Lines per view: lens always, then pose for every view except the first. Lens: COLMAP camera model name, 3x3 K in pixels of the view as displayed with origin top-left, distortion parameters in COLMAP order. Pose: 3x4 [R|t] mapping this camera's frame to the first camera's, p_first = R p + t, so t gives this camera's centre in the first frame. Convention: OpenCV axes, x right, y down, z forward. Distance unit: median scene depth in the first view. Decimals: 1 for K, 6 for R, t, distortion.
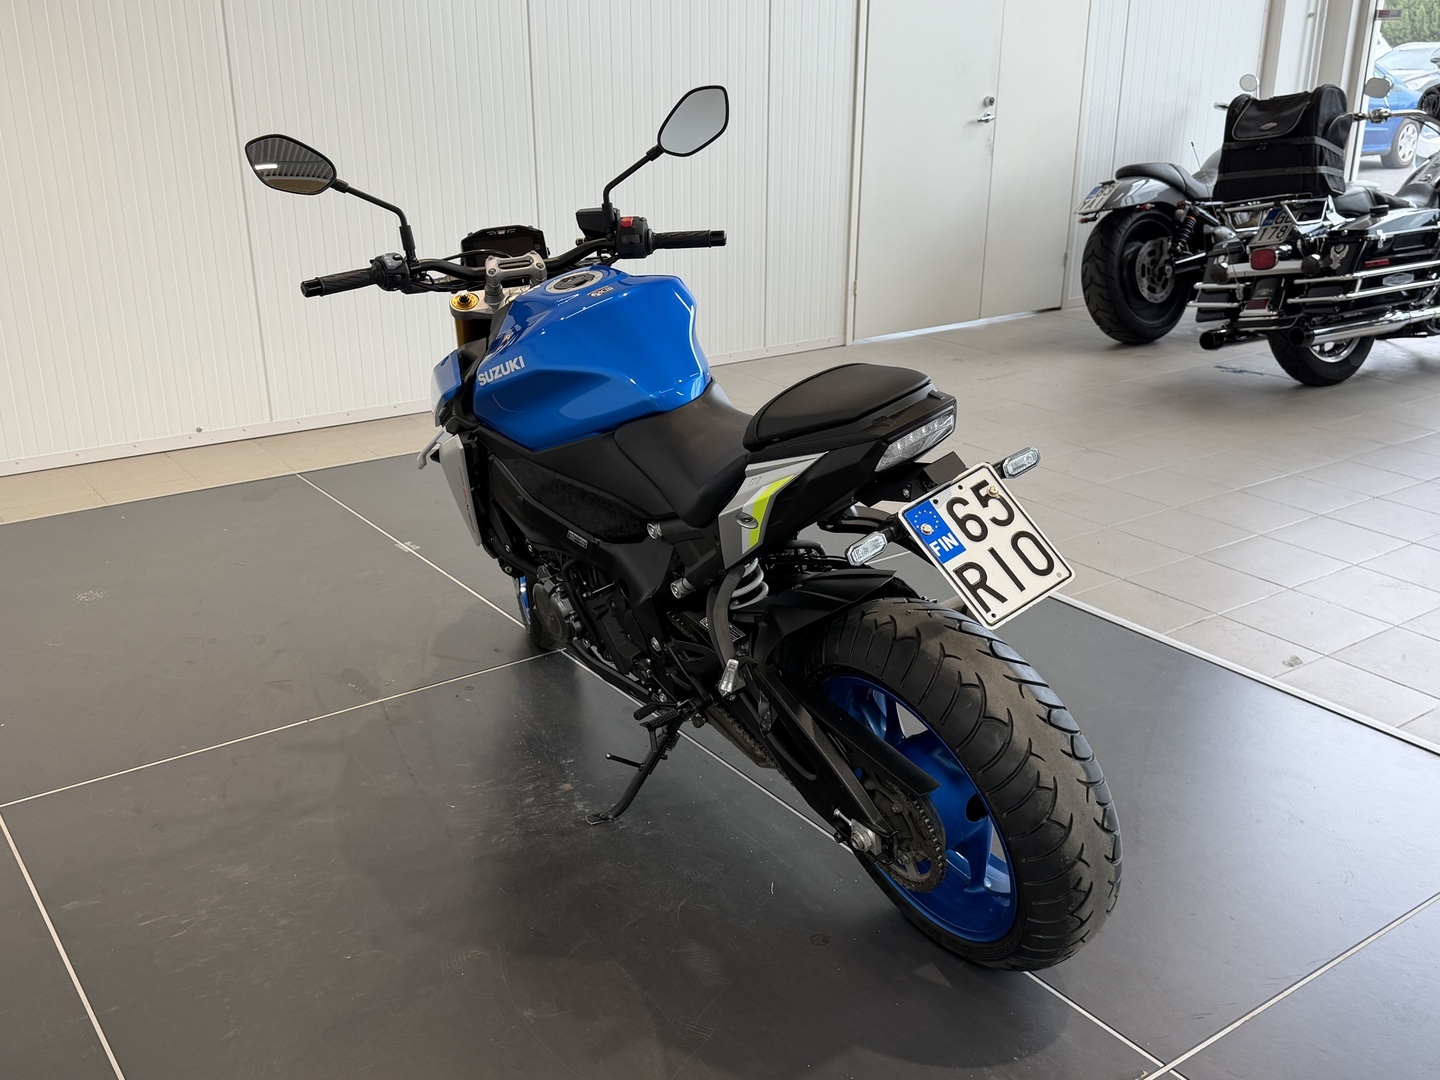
lens RADIAL K [[1386.9, 0, 710.9], [0, 1386.9, 543.4], [0, 0, 1]] dist [0.198556, -0.437885]
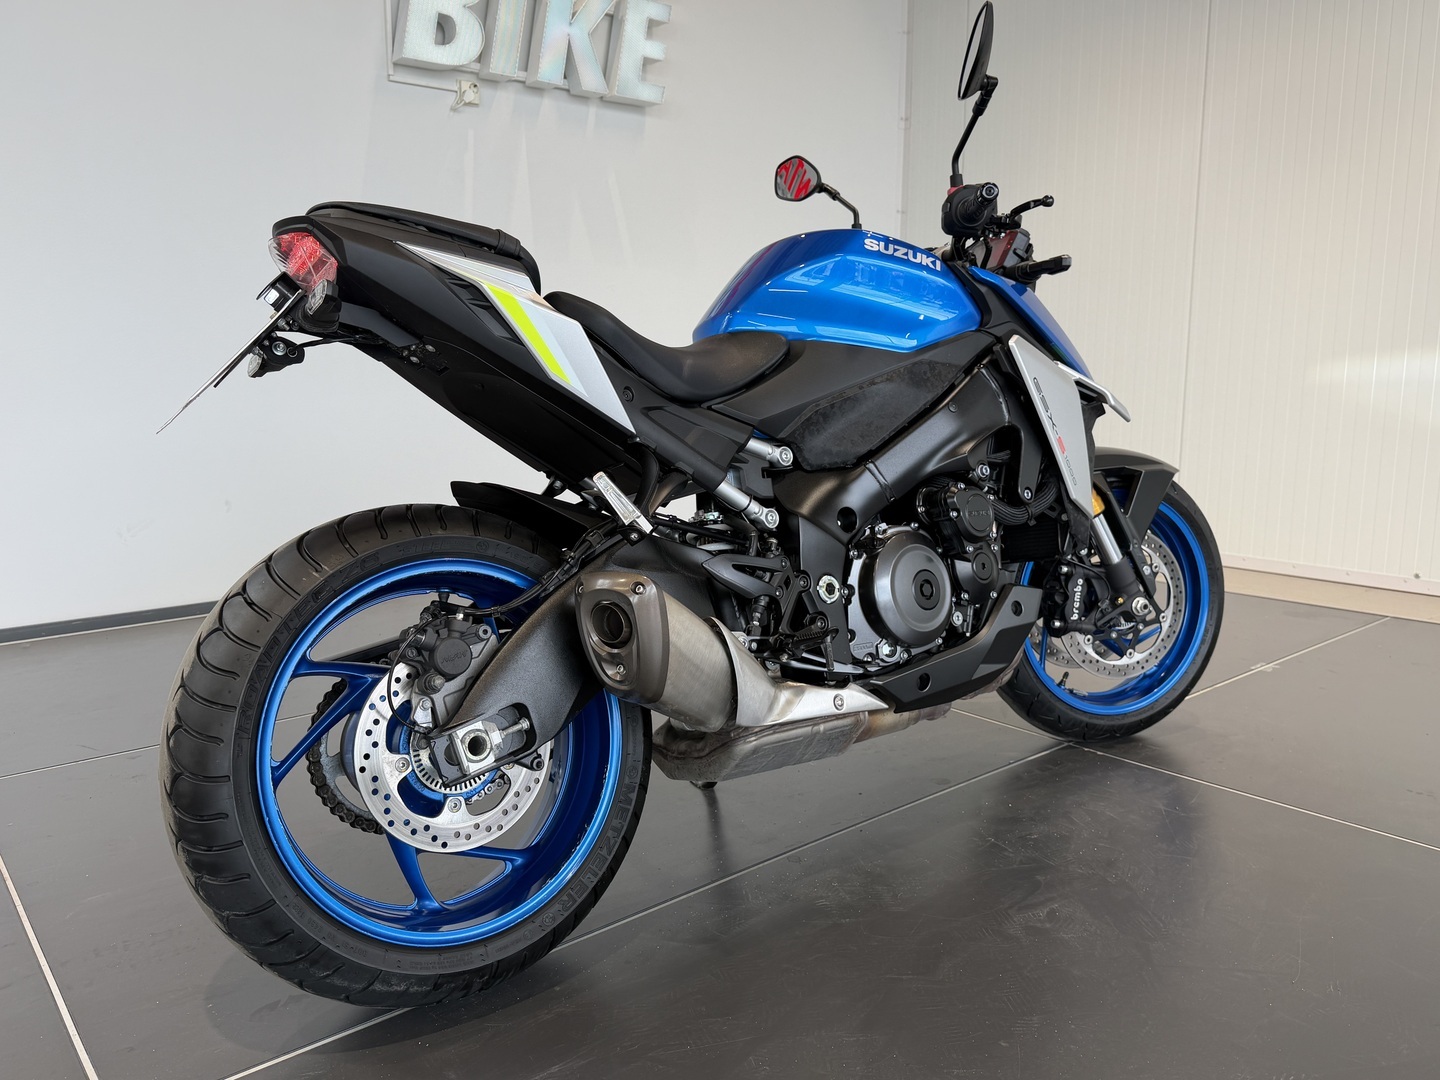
lens RADIAL K [[1067.4, 0, 713.9], [0, 1067.4, 544.6], [0, 0, 1]] dist [0.213763, -0.490888]
pose [[0.074643, 0.160383, -0.984229, 0.913777], [-0.340168, 0.931878, 0.126054, -0.082798], [0.937397, 0.325394, 0.124116, 1.221743]]
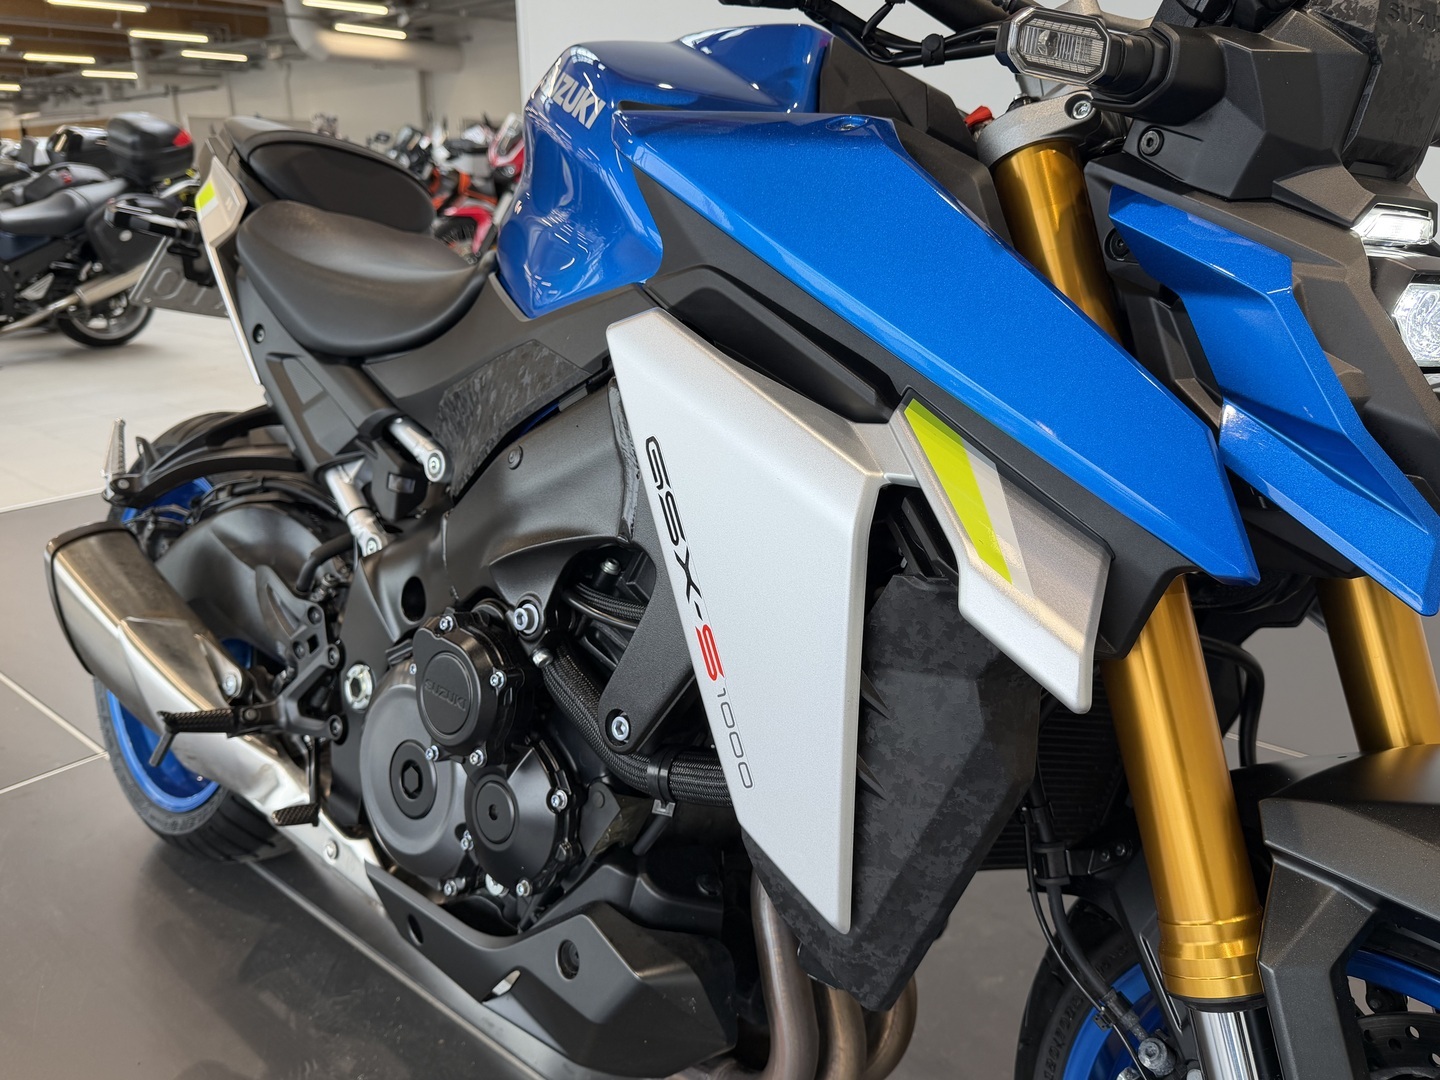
lens RADIAL K [[1090.6, 0, 718.6], [0, 1090.6, 548.5], [0, 0, 1]] dist [0.082391, -0.159064]
pose [[-0.968901, 0.091428, -0.229937, 0.021971], [-0.073175, 0.781809, 0.619209, -0.381551], [0.236380, 0.616778, -0.750806, 1.842204]]
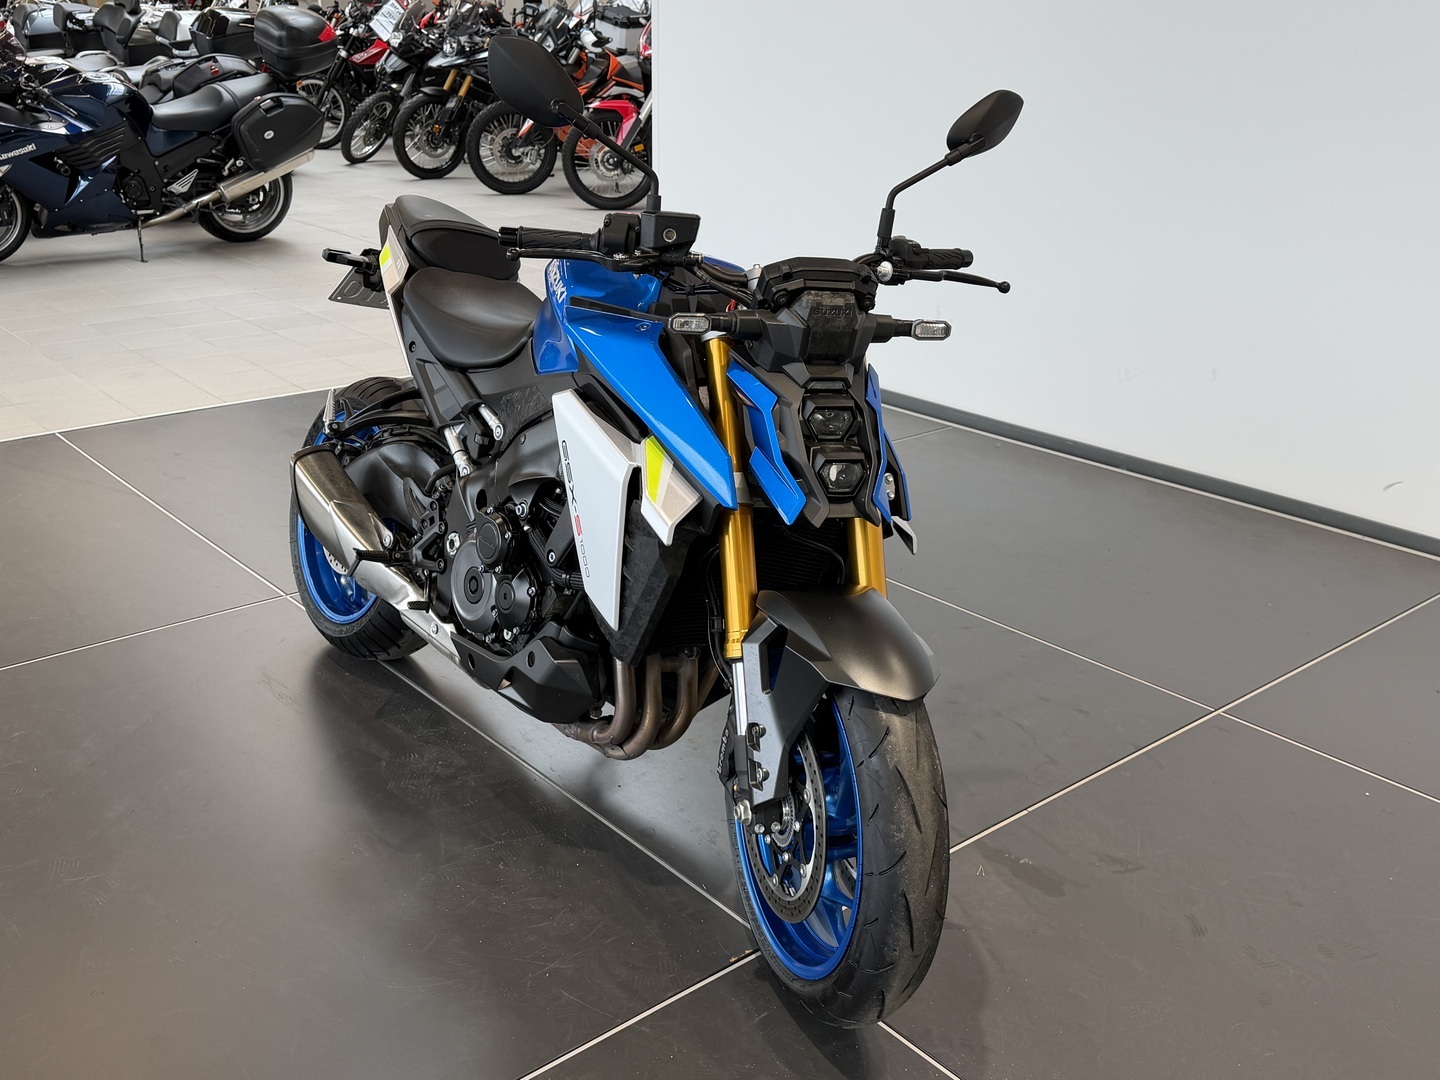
lens RADIAL K [[1386.9, 0, 710.9], [0, 1386.9, 543.4], [0, 0, 1]] dist [0.198556, -0.437885]
pose [[-0.996770, 0.021619, -0.077339, -0.068387], [-0.035002, 0.749821, 0.660714, -0.877957], [0.072274, 0.661288, -0.746643, 2.458748]]
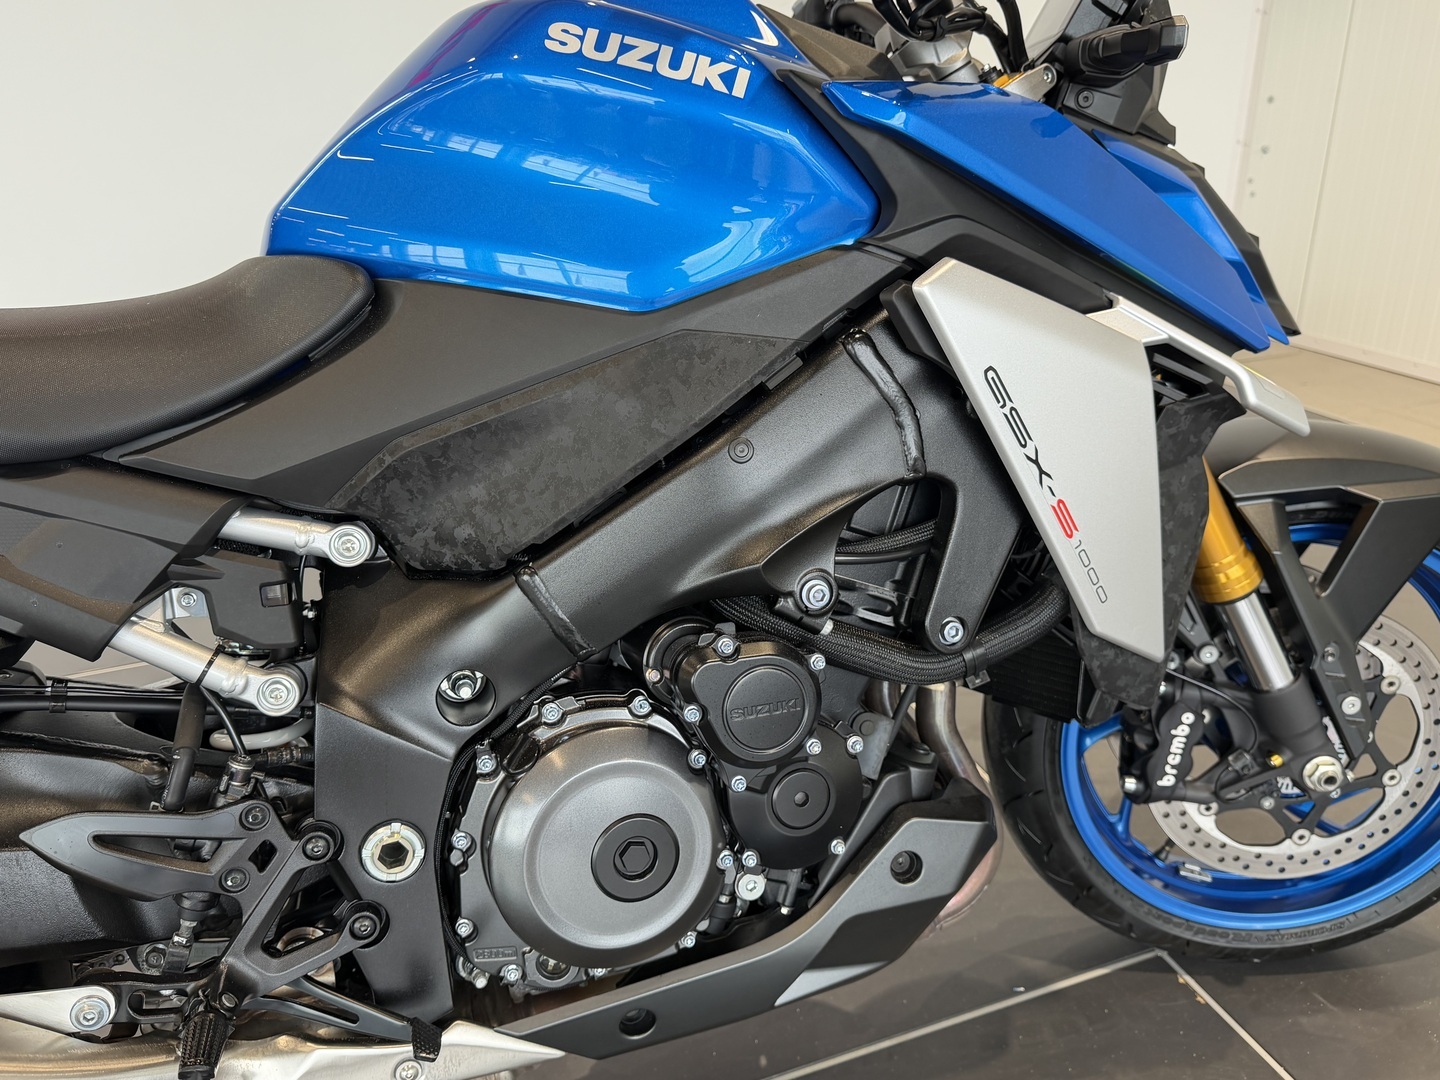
lens RADIAL K [[1090.6, 0, 718.6], [0, 1090.6, 548.5], [0, 0, 1]] dist [0.082391, -0.159064]
pose [[-0.273525, 0.395180, -0.876936, 0.361330], [-0.298879, 0.831655, 0.467997, -0.298410], [0.914251, 0.390107, -0.109367, 1.540109]]
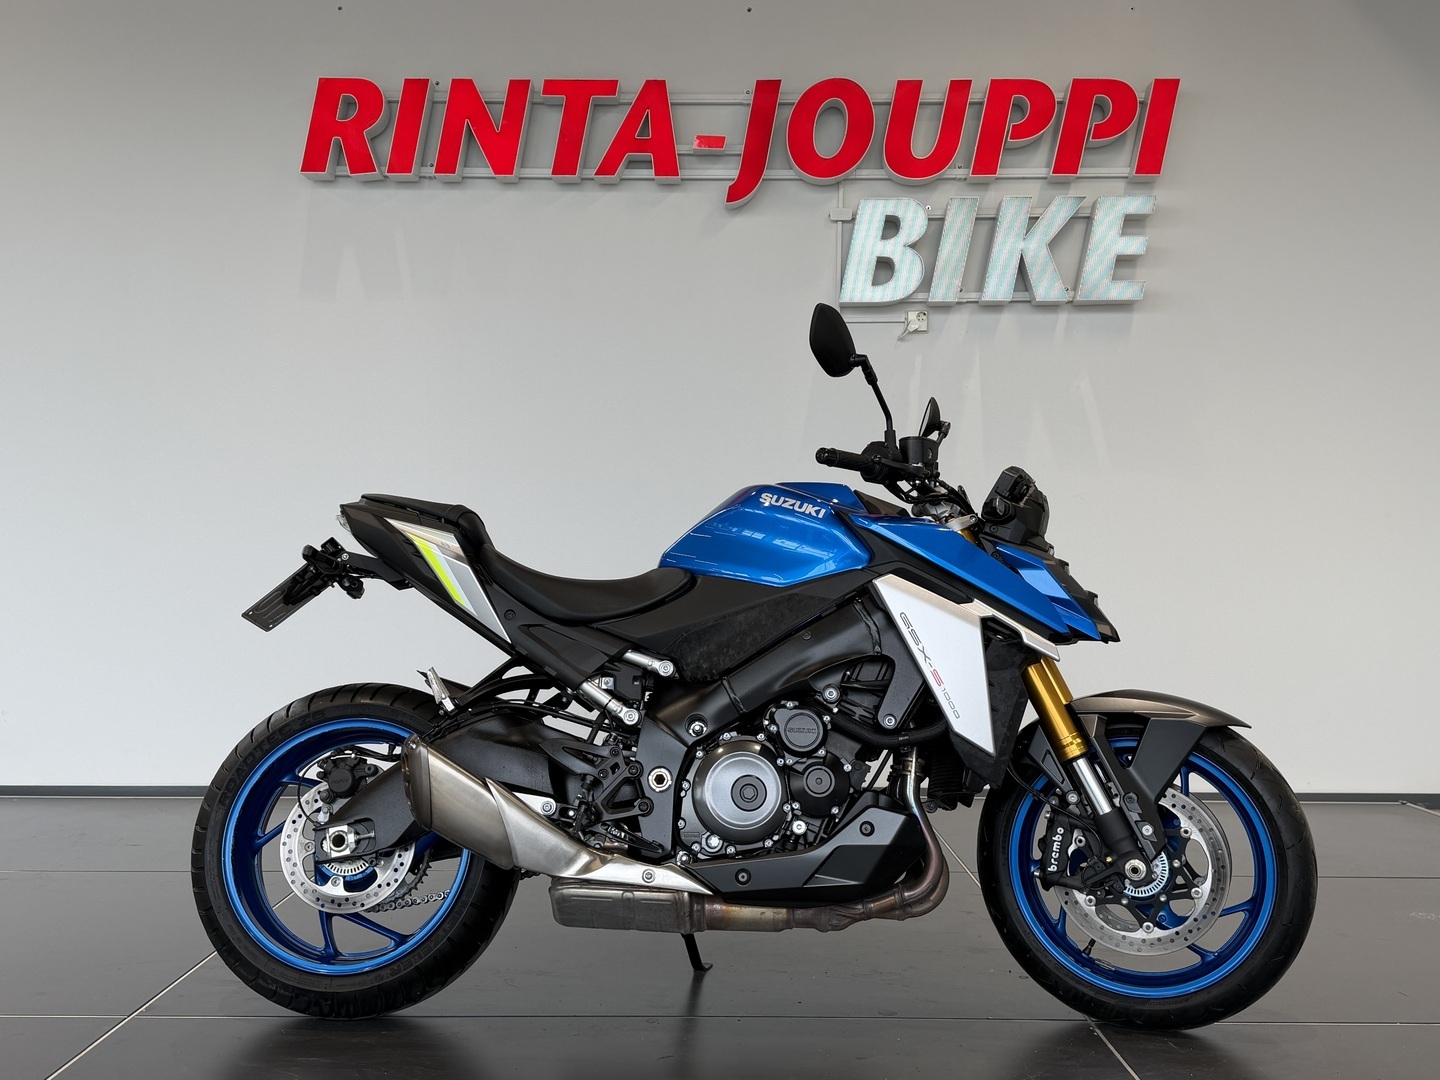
lens RADIAL K [[1386.9, 0, 710.9], [0, 1386.9, 543.4], [0, 0, 1]] dist [0.198556, -0.437885]
pose [[-0.585562, -0.017125, -0.810447, 1.150521], [-0.285713, 0.939978, 0.186571, -0.455434], [0.758607, 0.340804, -0.555308, 2.139888]]
